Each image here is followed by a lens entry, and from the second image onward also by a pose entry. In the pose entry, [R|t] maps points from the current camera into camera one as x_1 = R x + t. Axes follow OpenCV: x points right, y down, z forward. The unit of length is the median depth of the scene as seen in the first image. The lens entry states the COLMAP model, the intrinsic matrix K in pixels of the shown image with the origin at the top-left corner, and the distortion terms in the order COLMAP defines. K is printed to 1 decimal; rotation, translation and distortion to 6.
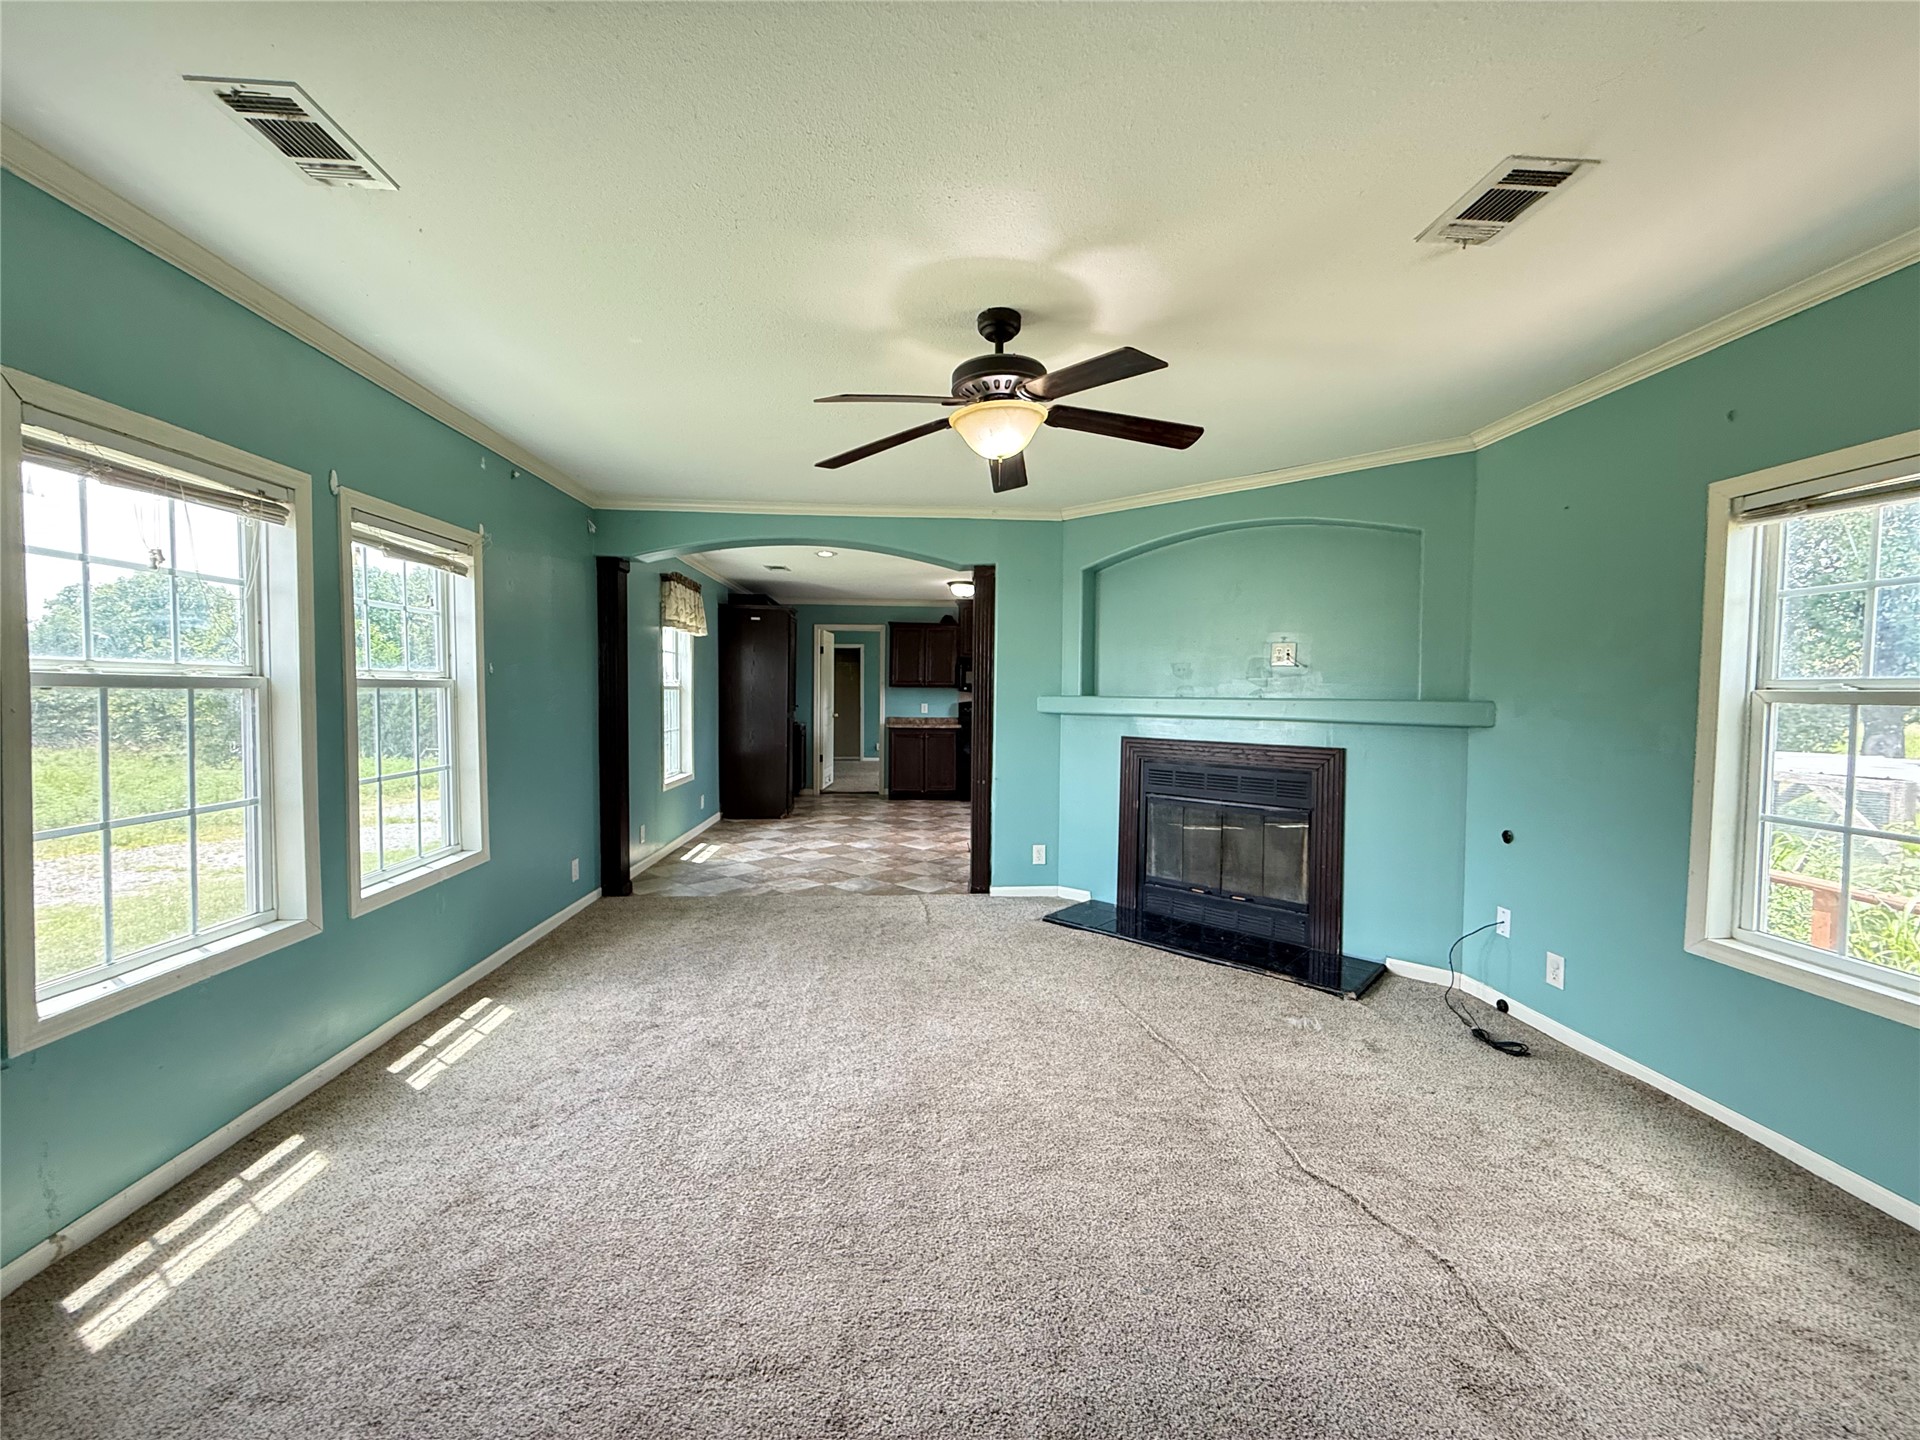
lens RADIAL K [[763.7, 0, 960.0], [0, 763.7, 720.0], [0, 0, 1]] dist [0.001155, -0.000445]
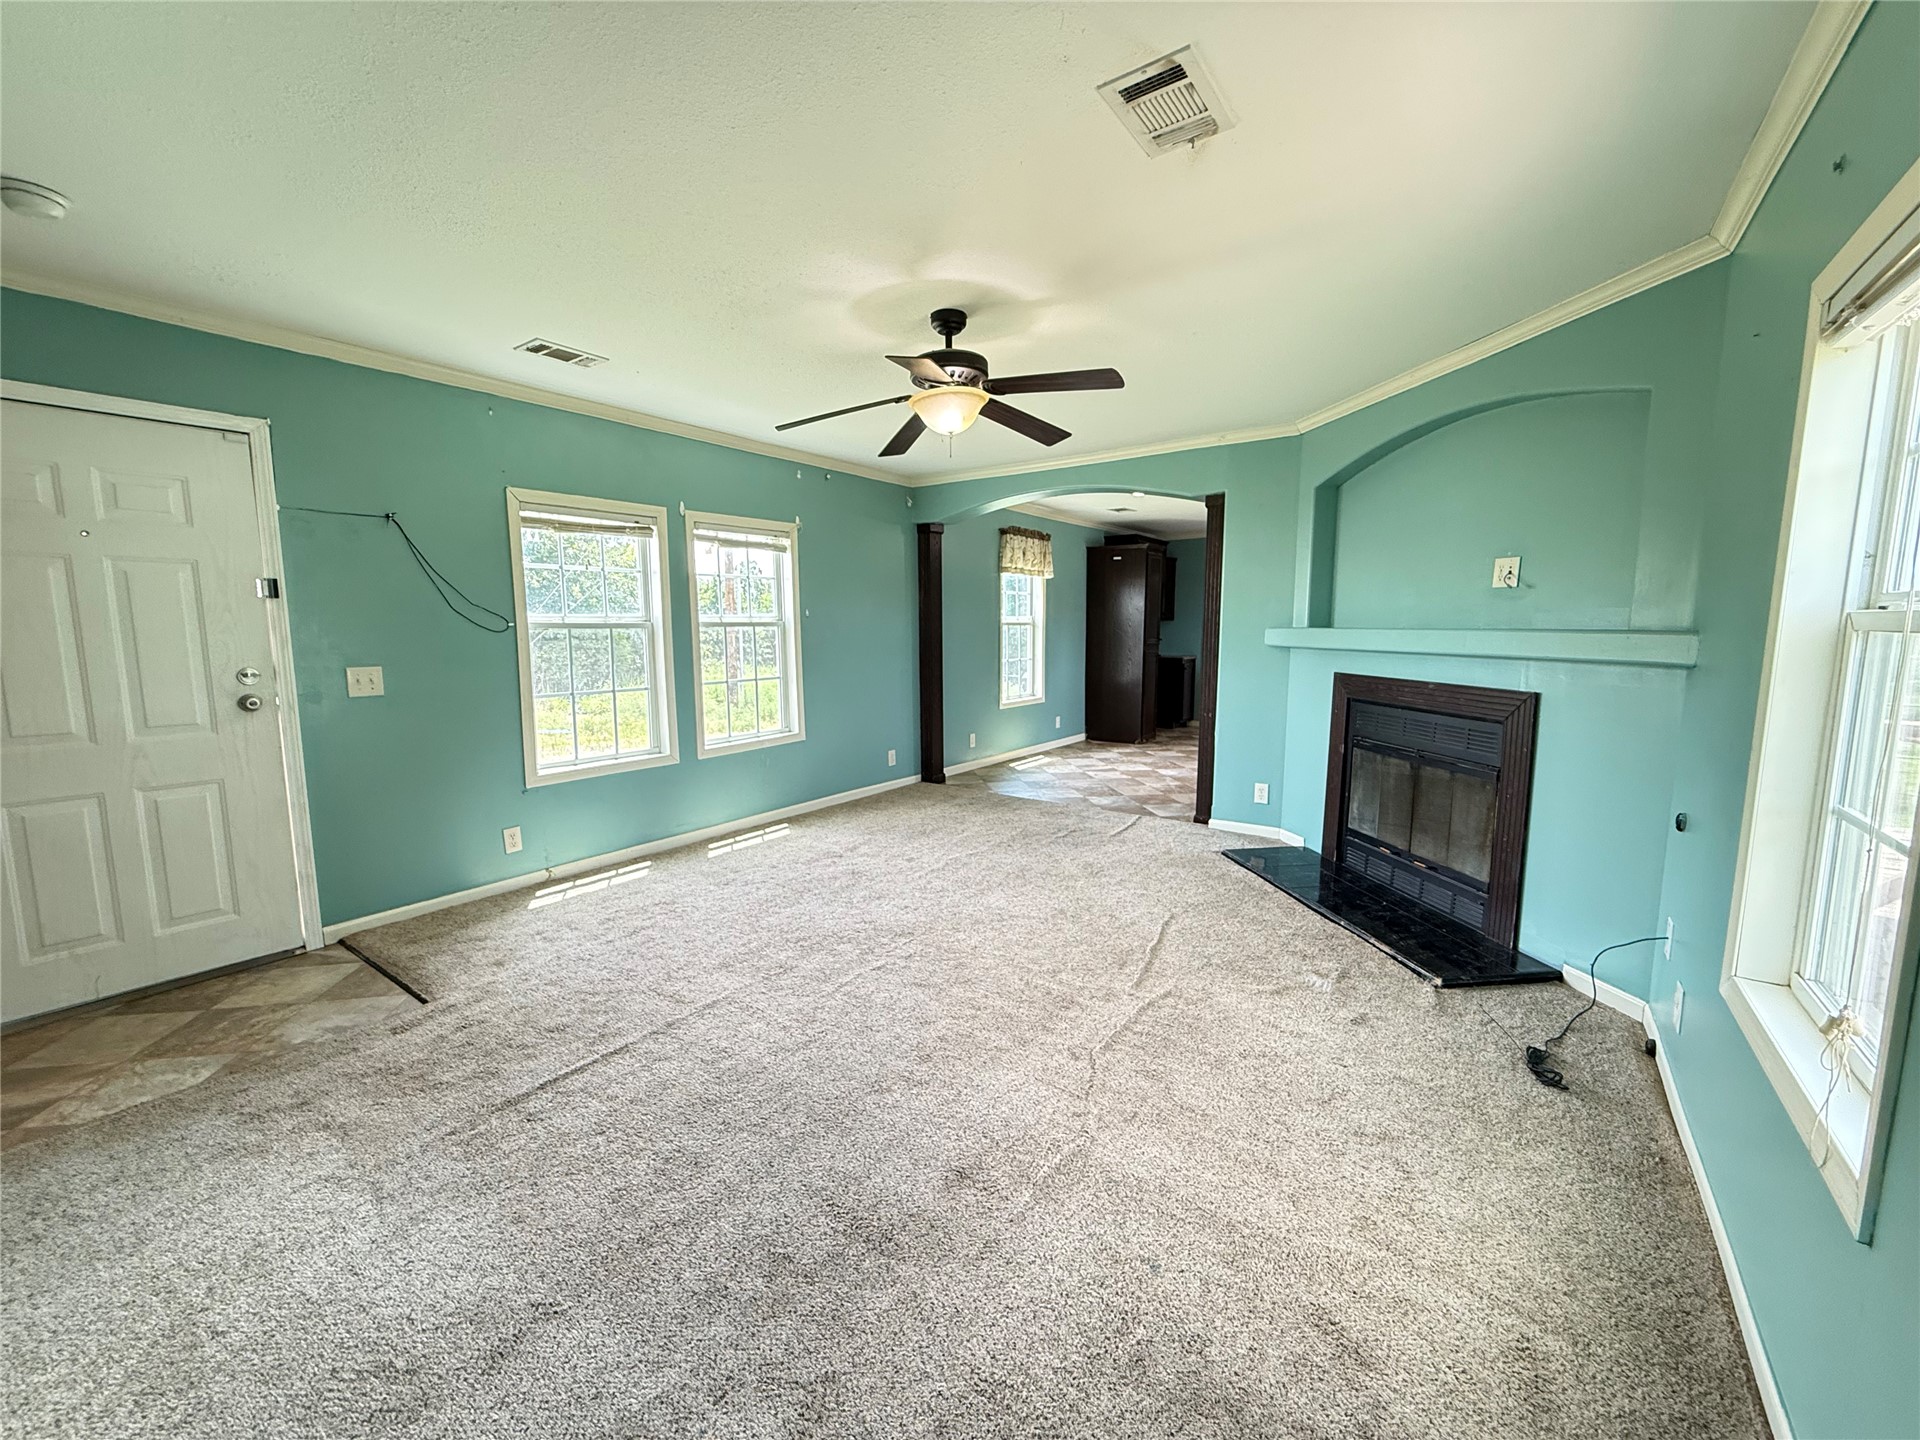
lens RADIAL K [[763.7, 0, 960.0], [0, 763.7, 720.0], [0, 0, 1]] dist [0.001155, -0.000445]
pose [[0.769930, 0.067714, -0.634525, 0.590301], [-0.013111, 0.995823, 0.090362, 0.002087], [0.637993, -0.061253, 0.767602, 0.027479]]
